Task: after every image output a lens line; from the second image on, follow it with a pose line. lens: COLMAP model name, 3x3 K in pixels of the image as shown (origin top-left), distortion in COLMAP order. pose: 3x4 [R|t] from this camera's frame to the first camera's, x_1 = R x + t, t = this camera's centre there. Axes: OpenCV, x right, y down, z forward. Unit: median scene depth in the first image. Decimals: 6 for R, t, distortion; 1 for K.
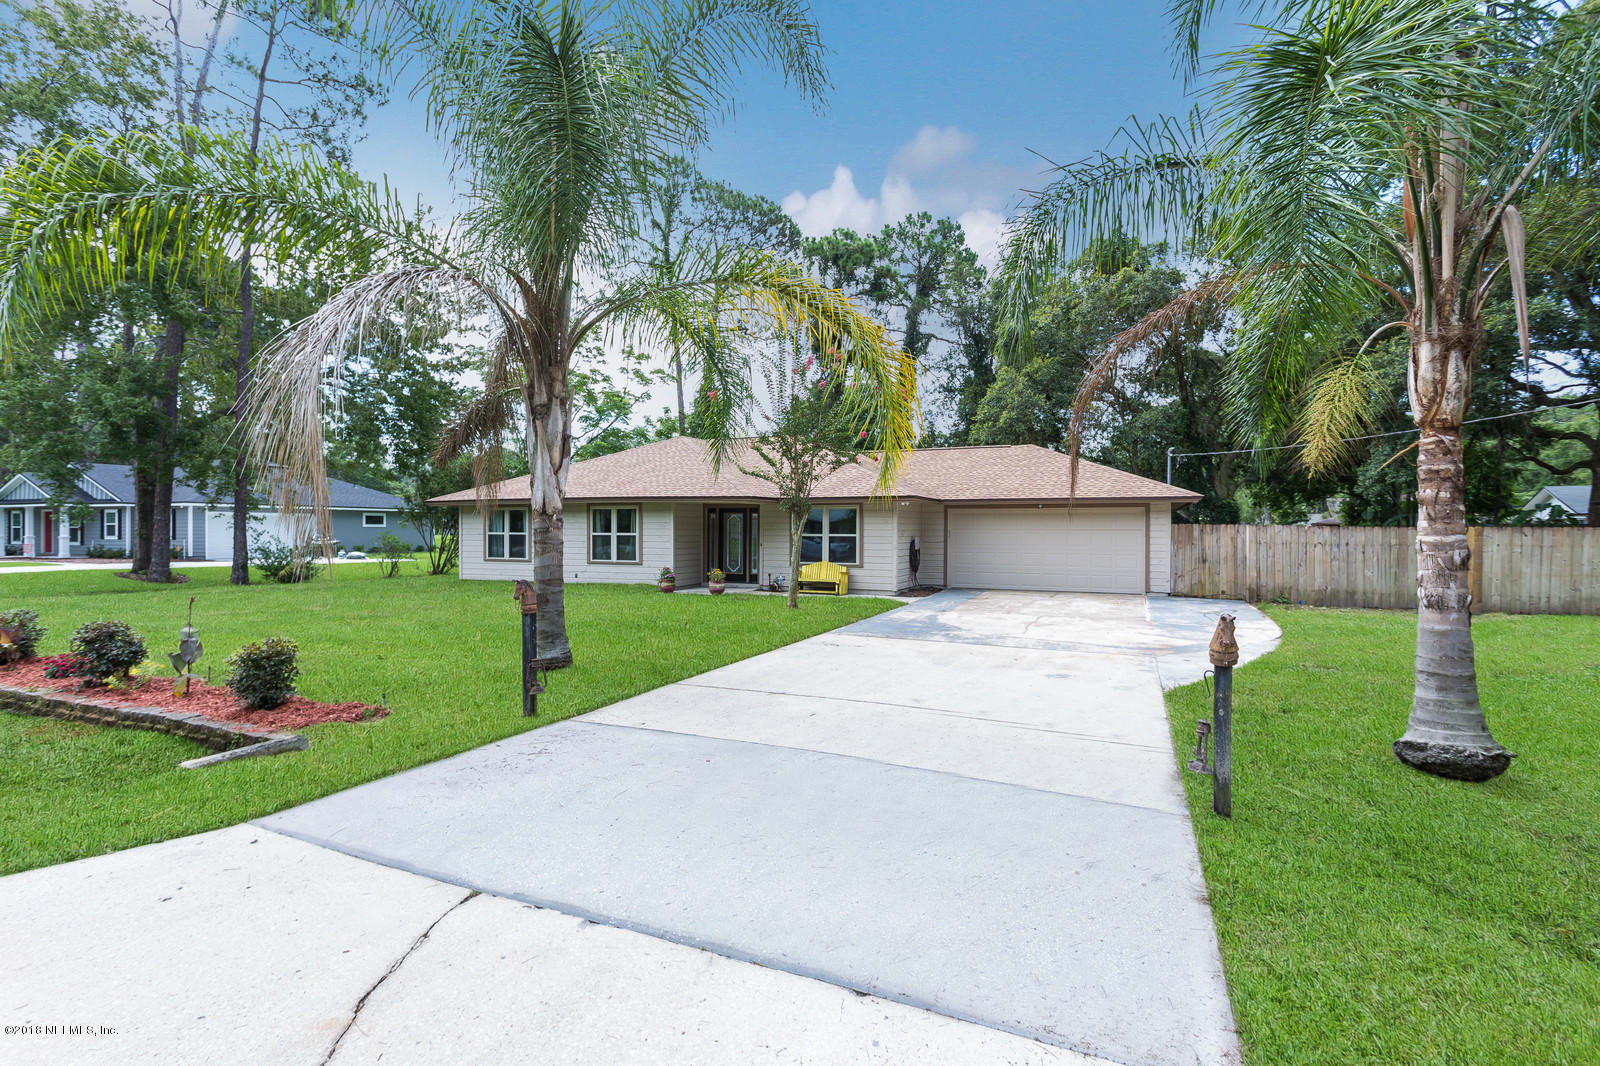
lens RADIAL K [[765.3, 0, 800.0], [0, 765.3, 533.0], [0, 0, 1]] dist [0.014107, 0.000535]
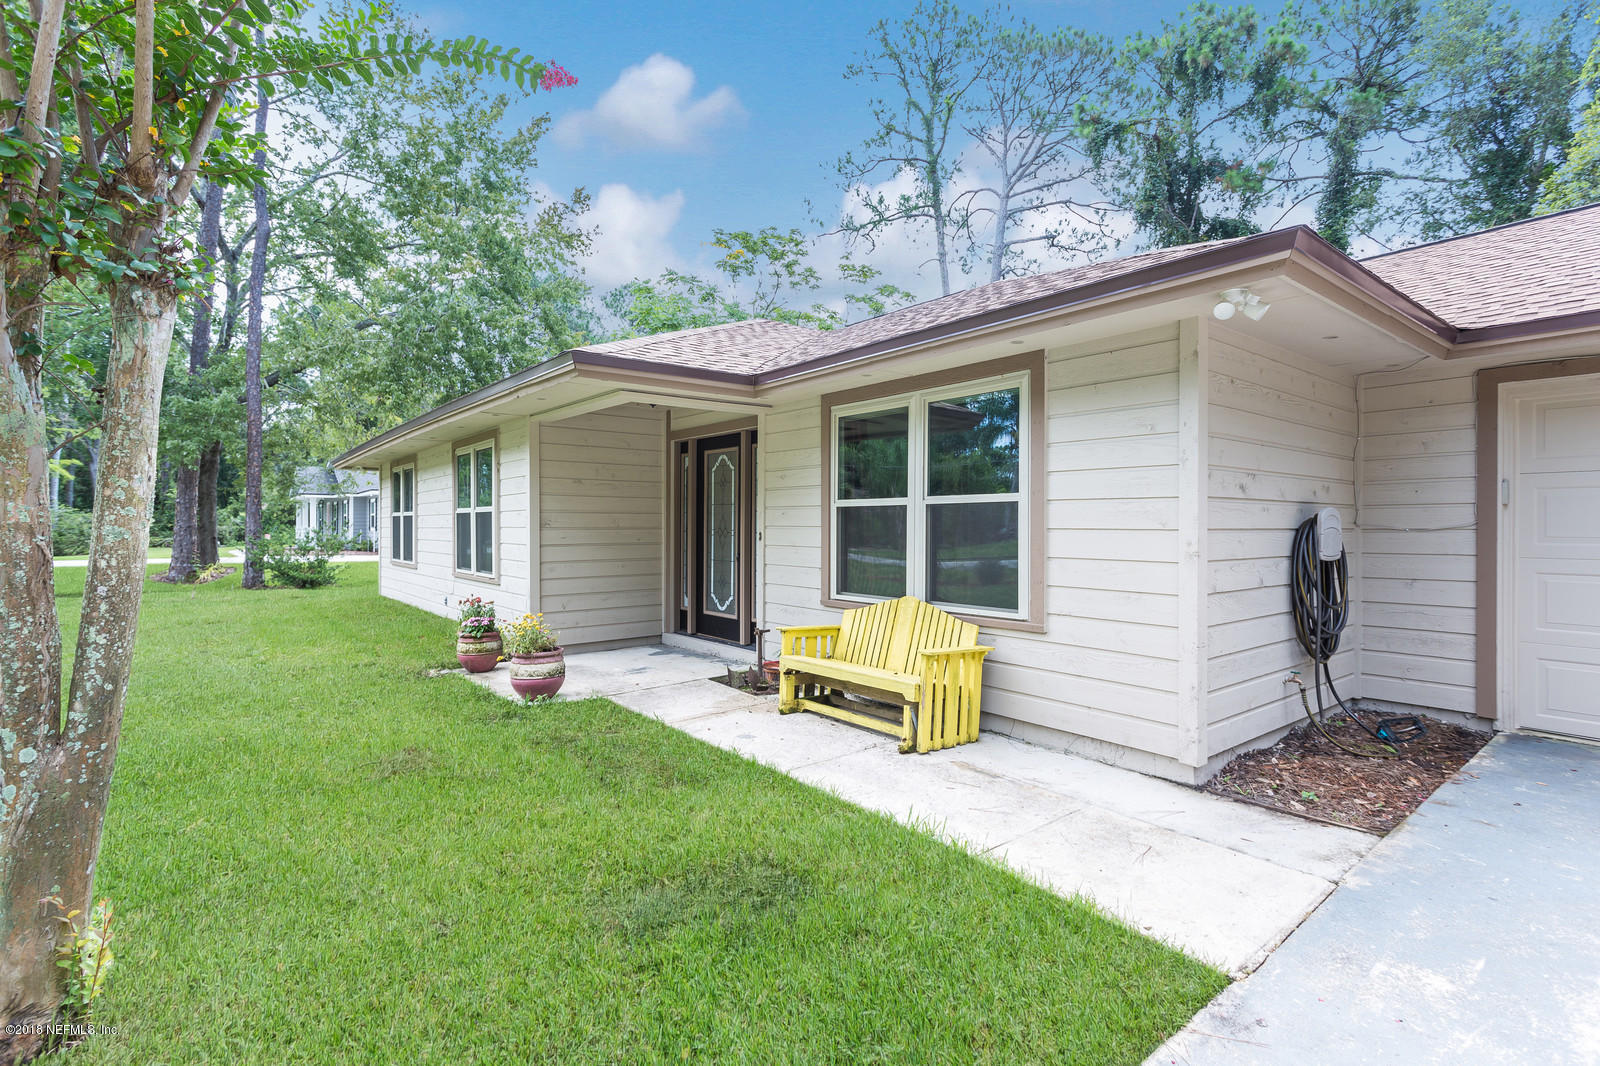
lens RADIAL K [[765.3, 0, 800.0], [0, 765.3, 533.0], [0, 0, 1]] dist [0.014107, 0.000535]
pose [[0.891274, 0.001670, -0.453462, 0.111535], [-0.002326, 0.999997, -0.000890, 0.013748], [0.453459, 0.001848, 0.891275, 0.696731]]
